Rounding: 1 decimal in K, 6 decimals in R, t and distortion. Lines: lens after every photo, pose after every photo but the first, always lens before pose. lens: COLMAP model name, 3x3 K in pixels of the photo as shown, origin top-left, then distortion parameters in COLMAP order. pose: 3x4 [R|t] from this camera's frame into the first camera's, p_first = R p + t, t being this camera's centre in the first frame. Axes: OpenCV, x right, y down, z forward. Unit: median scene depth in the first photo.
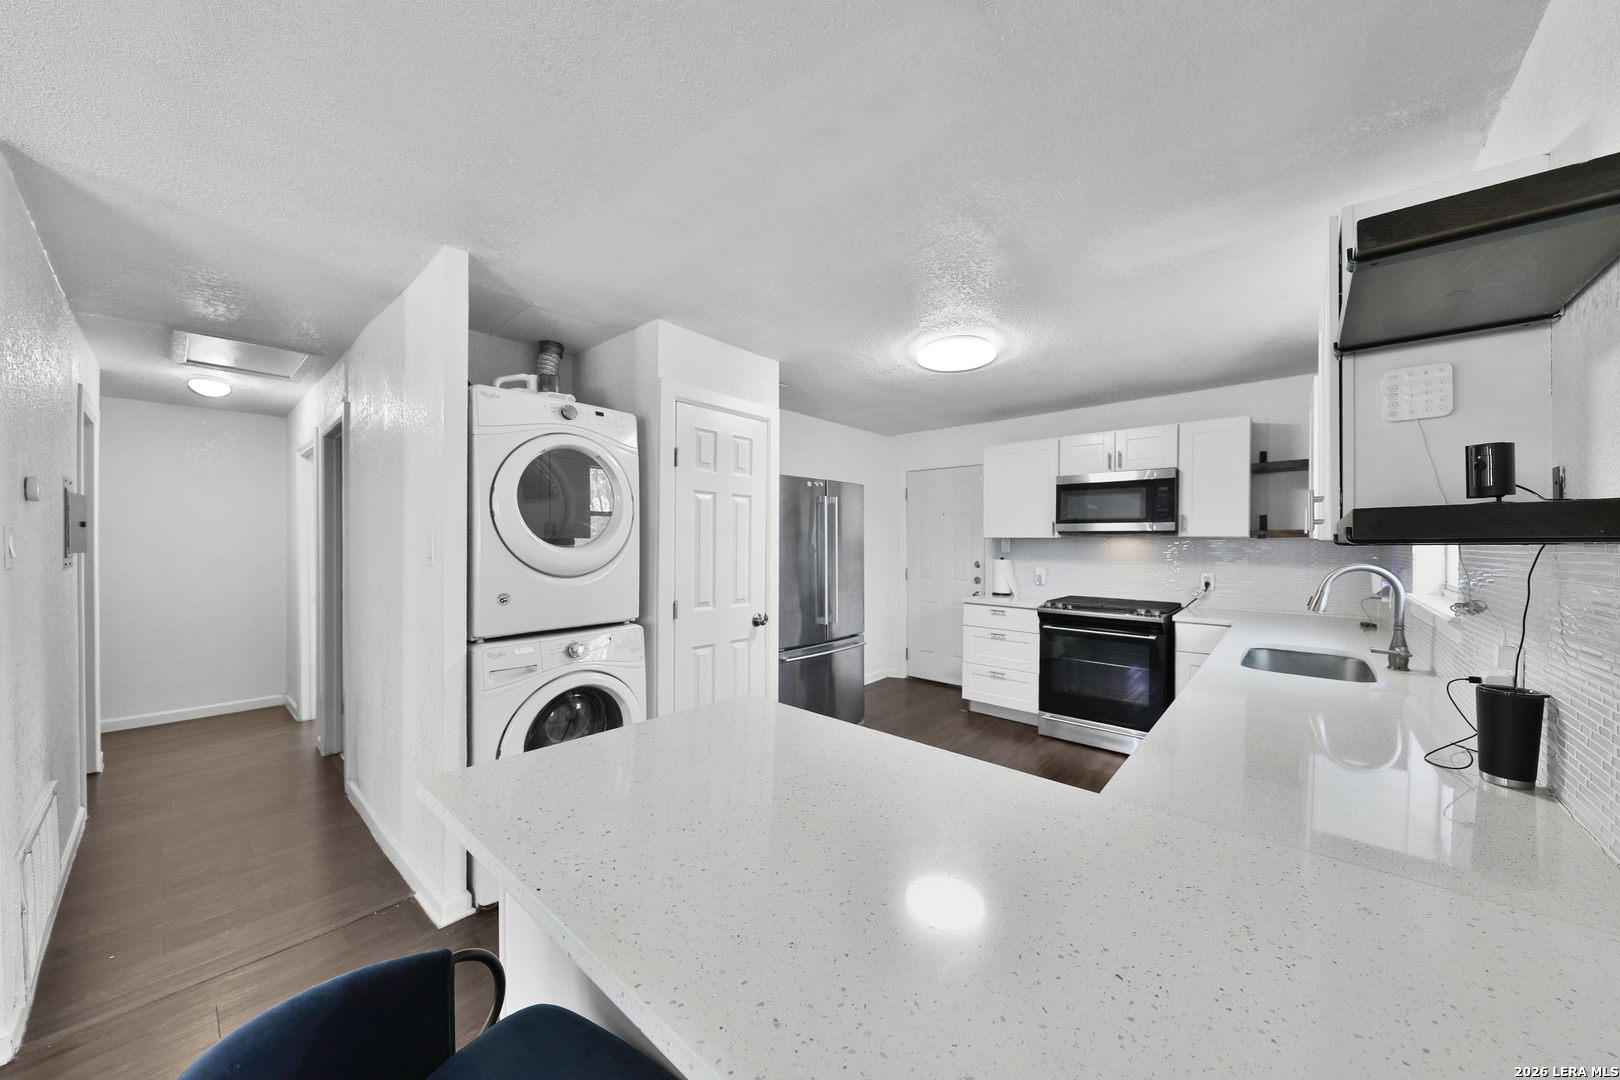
lens RADIAL K [[557.9, 0, 830.1], [0, 557.9, 541.4], [0, 0, 1]] dist [0.000391, -0.000035]
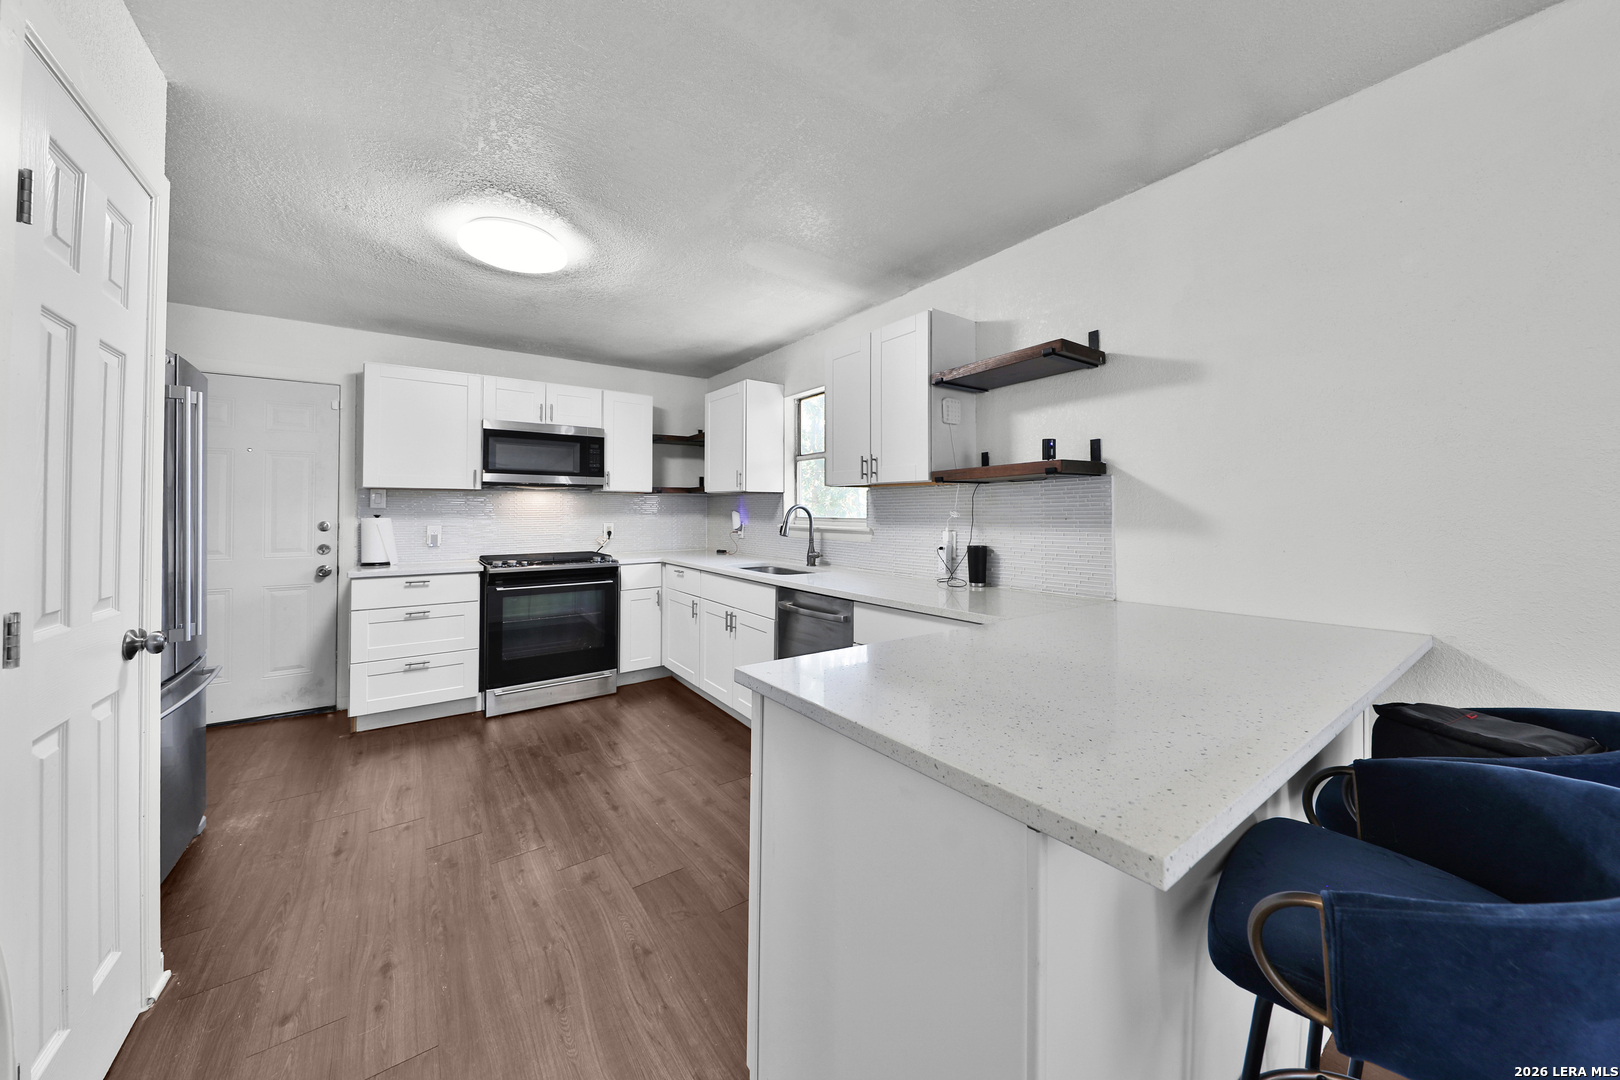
lens RADIAL K [[547.1, 0, 816.7], [0, 547.1, 506.1], [0, 0, 1]] dist [0.001794, -0.000177]
pose [[0.232507, 0.007576, 0.972565, -0.338516], [0.005338, 0.999945, -0.009065, 0.034198], [-0.972580, 0.007300, 0.232454, 0.324888]]
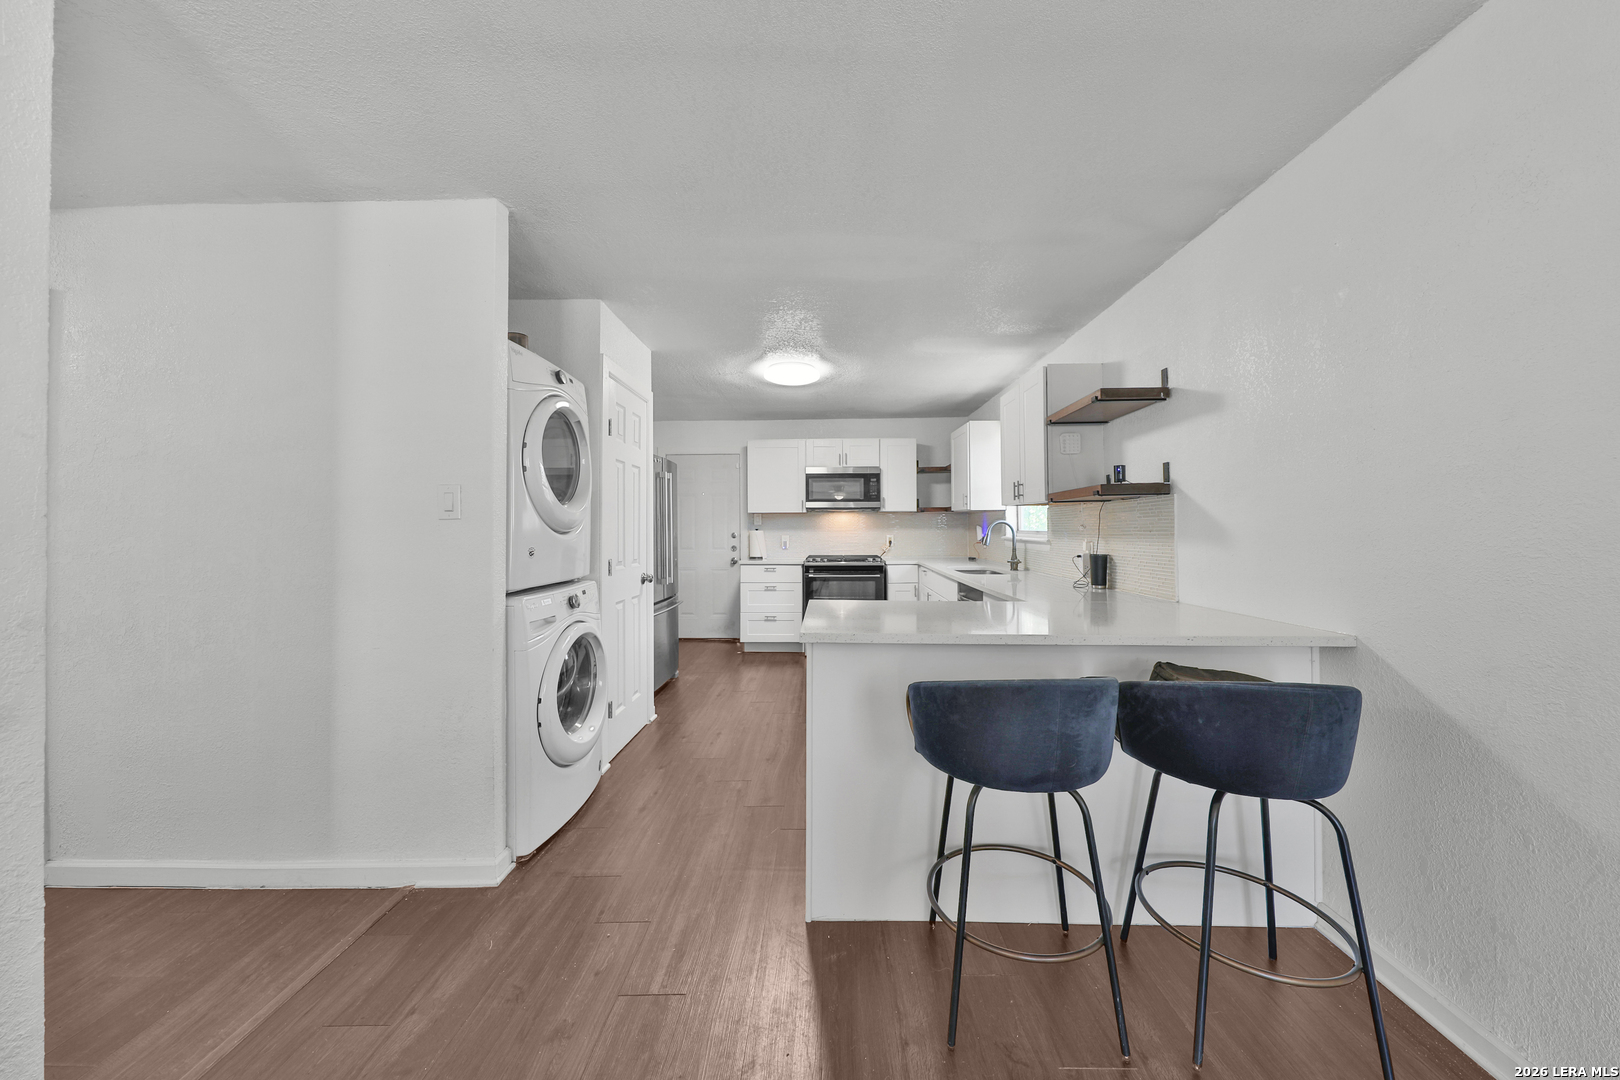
lens RADIAL K [[538.2, 0, 830.9], [0, 538.2, 518.6], [0, 0, 1]] dist [0.000387, -0.000041]
pose [[0.765081, 0.003314, 0.643925, -0.442281], [0.009938, 0.999807, -0.016953, 0.035221], [-0.643857, 0.019370, 0.764901, -0.057081]]
